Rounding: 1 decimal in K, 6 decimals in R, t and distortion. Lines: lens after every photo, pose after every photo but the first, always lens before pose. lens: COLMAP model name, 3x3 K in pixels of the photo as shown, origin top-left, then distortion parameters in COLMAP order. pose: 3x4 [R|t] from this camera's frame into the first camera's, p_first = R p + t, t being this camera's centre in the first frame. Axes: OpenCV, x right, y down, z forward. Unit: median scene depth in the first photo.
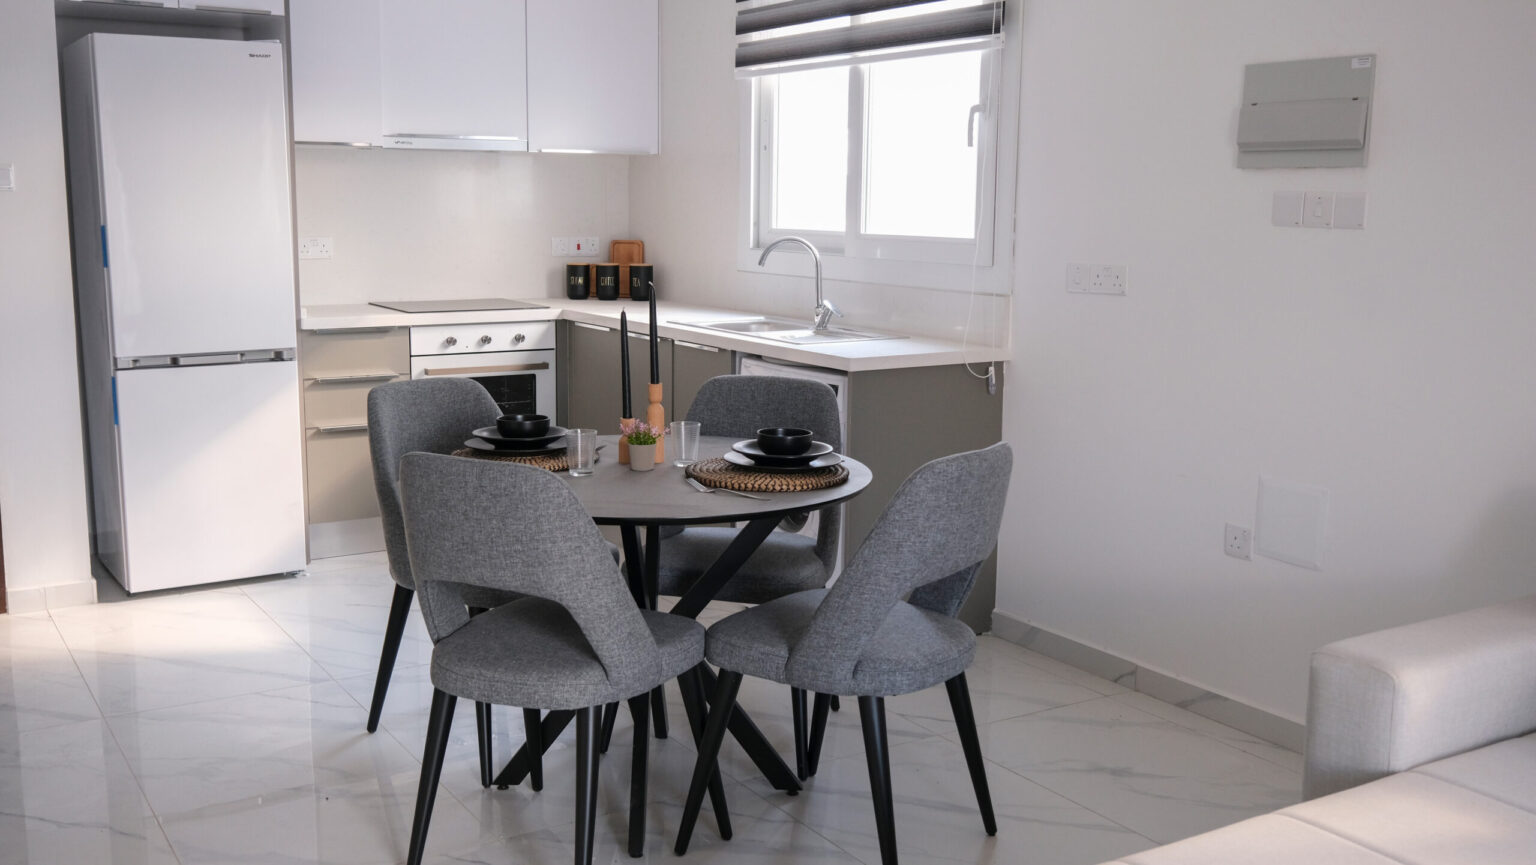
lens RADIAL K [[1498.0, 0, 768.0], [0, 1498.0, 432.5], [0, 0, 1]] dist [-0.006578, 0.015860]
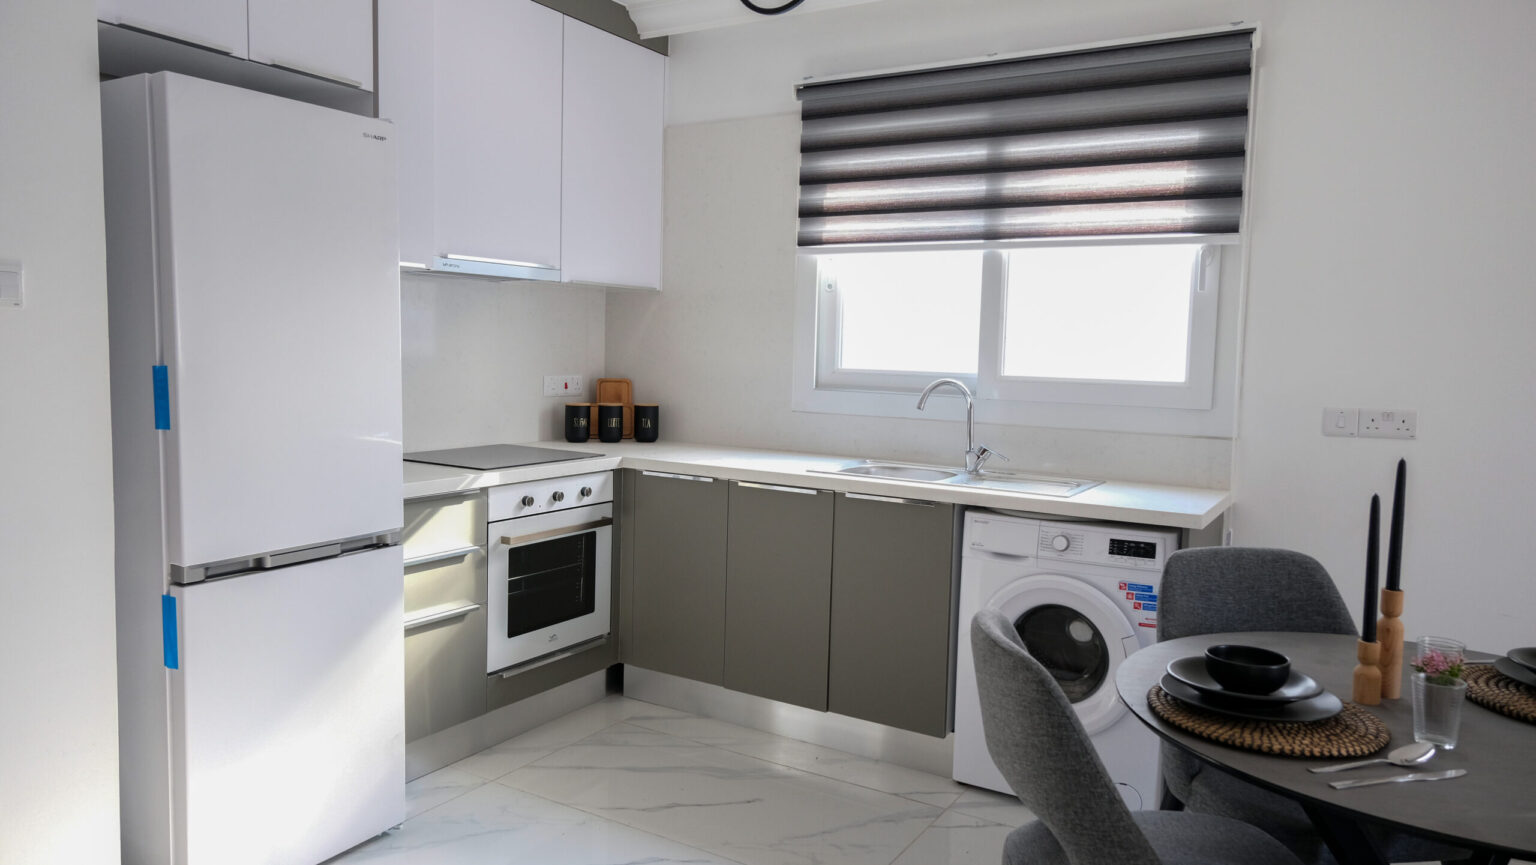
lens RADIAL K [[1060.3, 0, 768.0], [0, 1060.3, 432.5], [0, 0, 1]] dist [0.001467, -0.000752]
pose [[0.894199, -0.026049, 0.446911, -0.360581], [0.055002, 0.997135, -0.051931, -0.061782], [-0.444278, 0.071017, 0.893070, 0.408226]]
